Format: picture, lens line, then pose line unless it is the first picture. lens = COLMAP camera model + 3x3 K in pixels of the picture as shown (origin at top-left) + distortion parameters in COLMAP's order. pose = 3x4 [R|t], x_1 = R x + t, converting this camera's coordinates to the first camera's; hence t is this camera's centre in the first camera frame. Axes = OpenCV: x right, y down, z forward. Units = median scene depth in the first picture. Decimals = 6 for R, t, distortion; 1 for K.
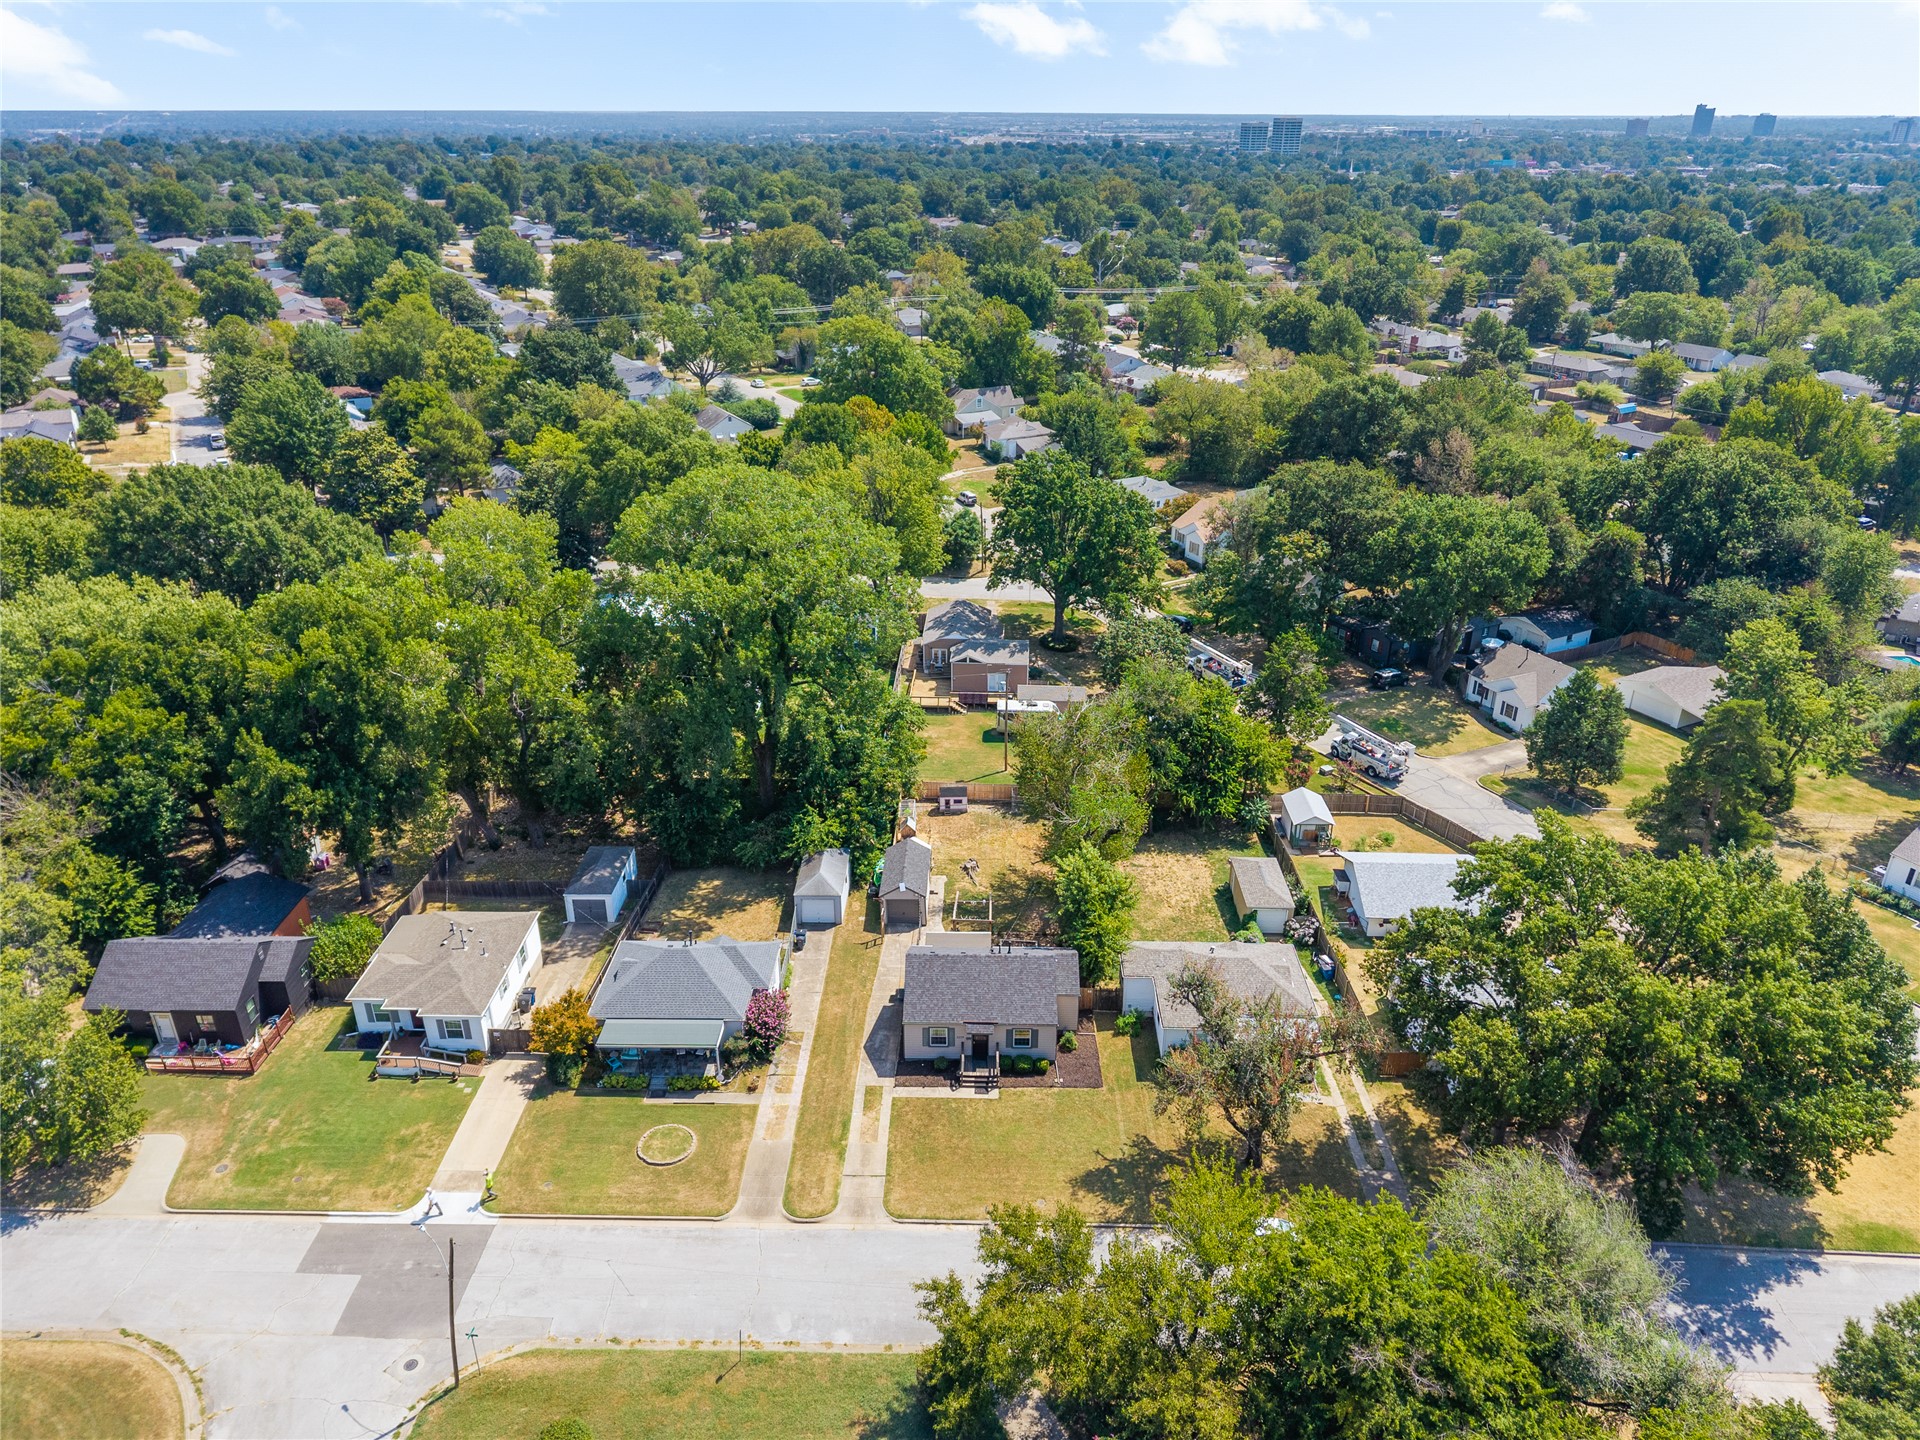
lens RADIAL K [[1303.8, 0, 966.1], [0, 1303.8, 718.1], [0, 0, 1]] dist [0.029387, -0.021745]
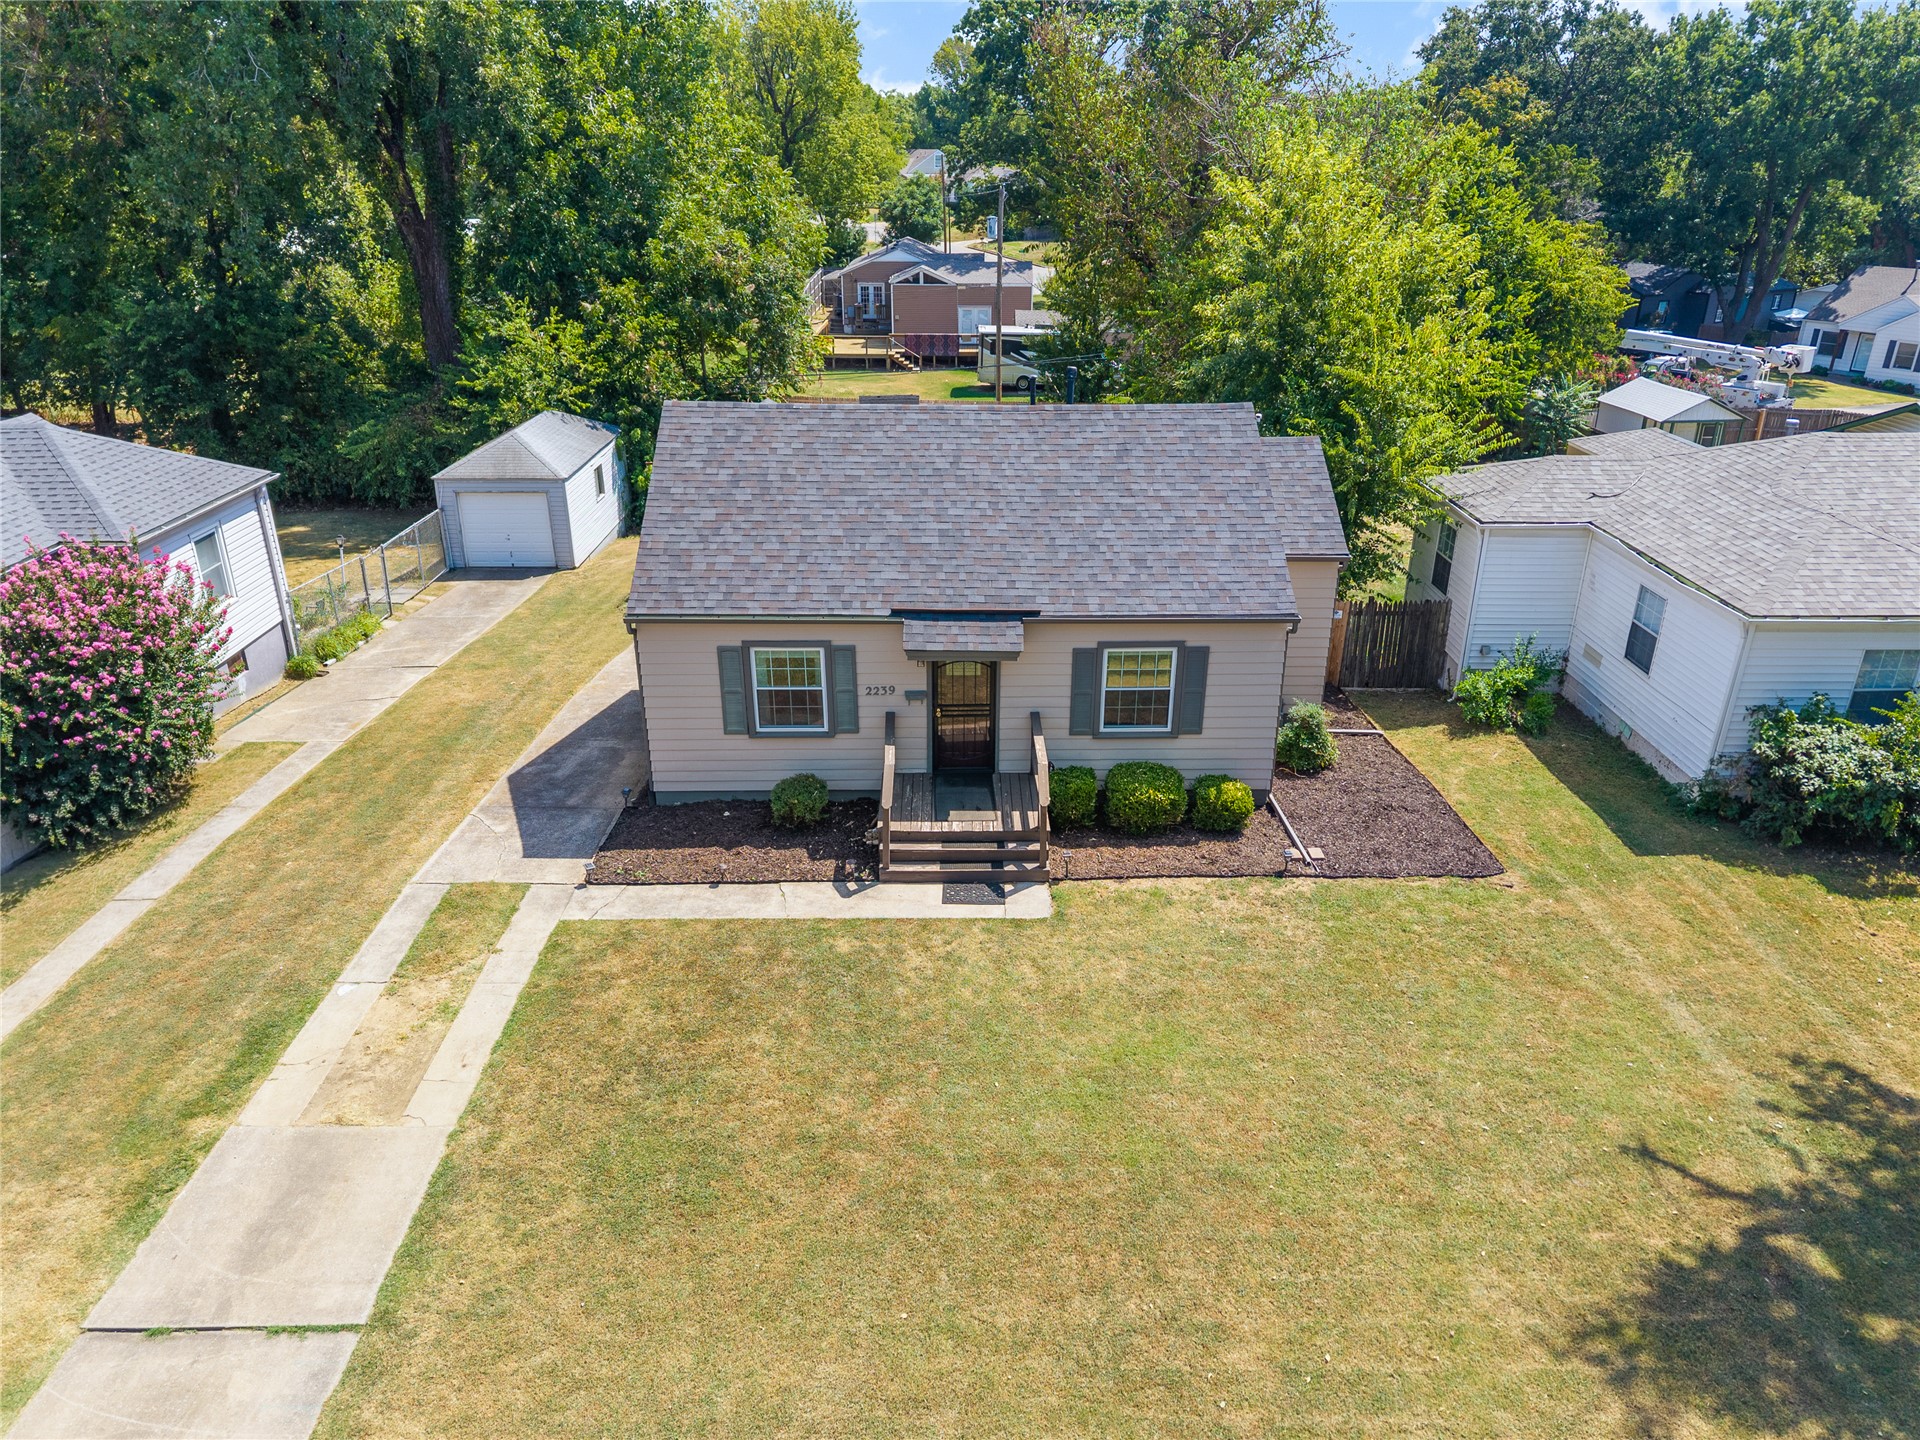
lens RADIAL K [[1303.8, 0, 966.1], [0, 1303.8, 718.1], [0, 0, 1]] dist [0.029387, -0.021745]
pose [[0.999549, -0.010387, 0.028177, 0.004627], [0.011313, 0.999395, -0.032884, 0.258432], [-0.027819, 0.033188, 0.999062, 0.764781]]
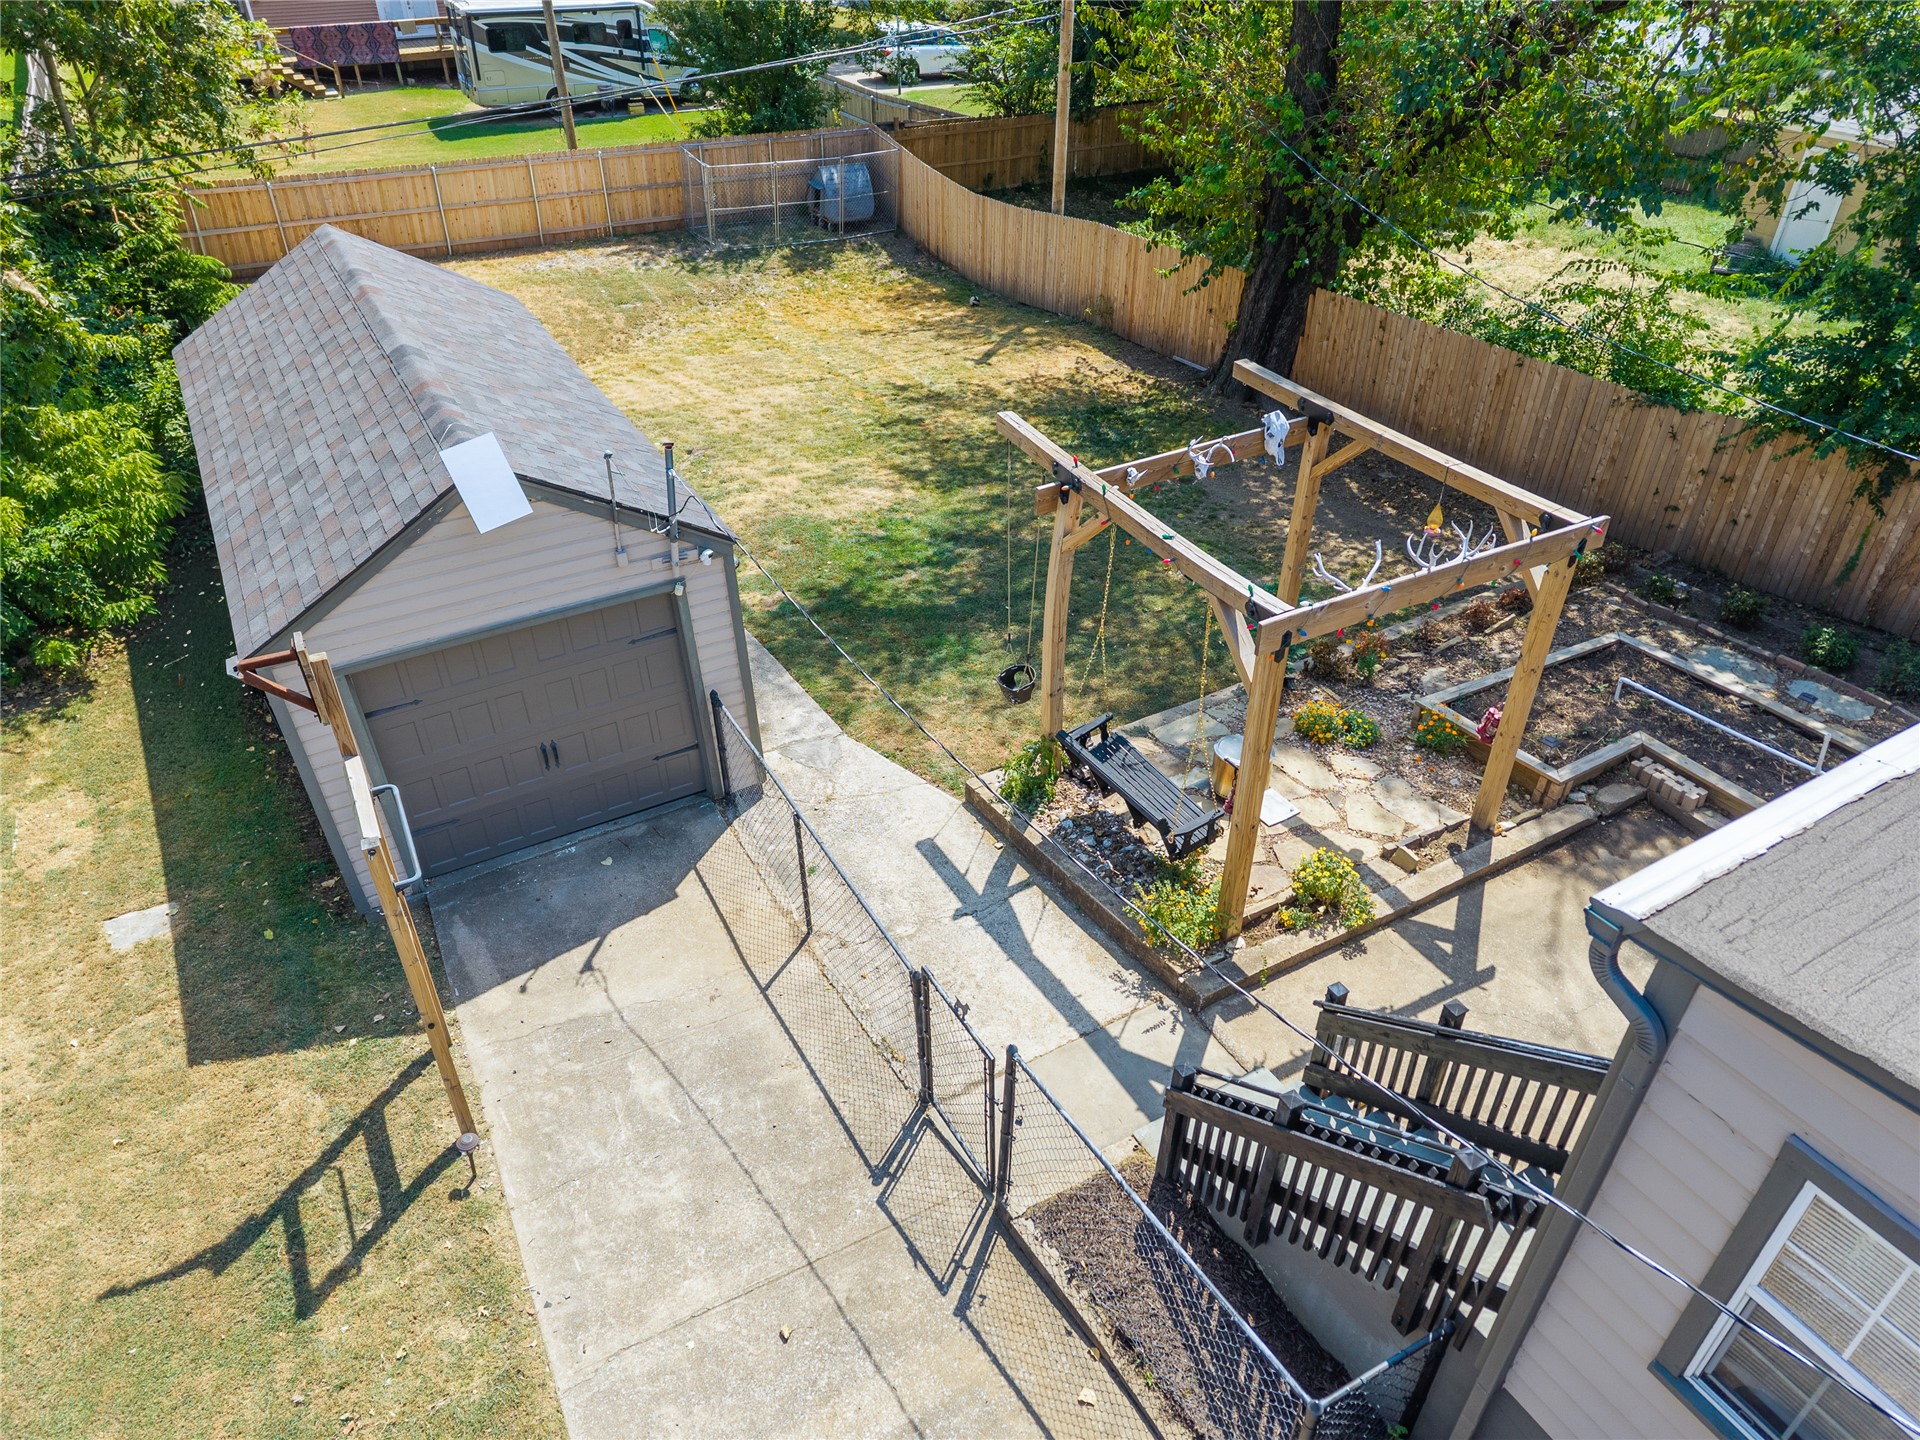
lens RADIAL K [[1303.8, 0, 966.1], [0, 1303.8, 718.1], [0, 0, 1]] dist [0.029387, -0.021745]
pose [[0.856247, -0.294514, 0.424384, -0.076851], [0.217604, 0.950745, 0.220756, 0.158339], [-0.468497, -0.096674, 0.878160, 1.075067]]
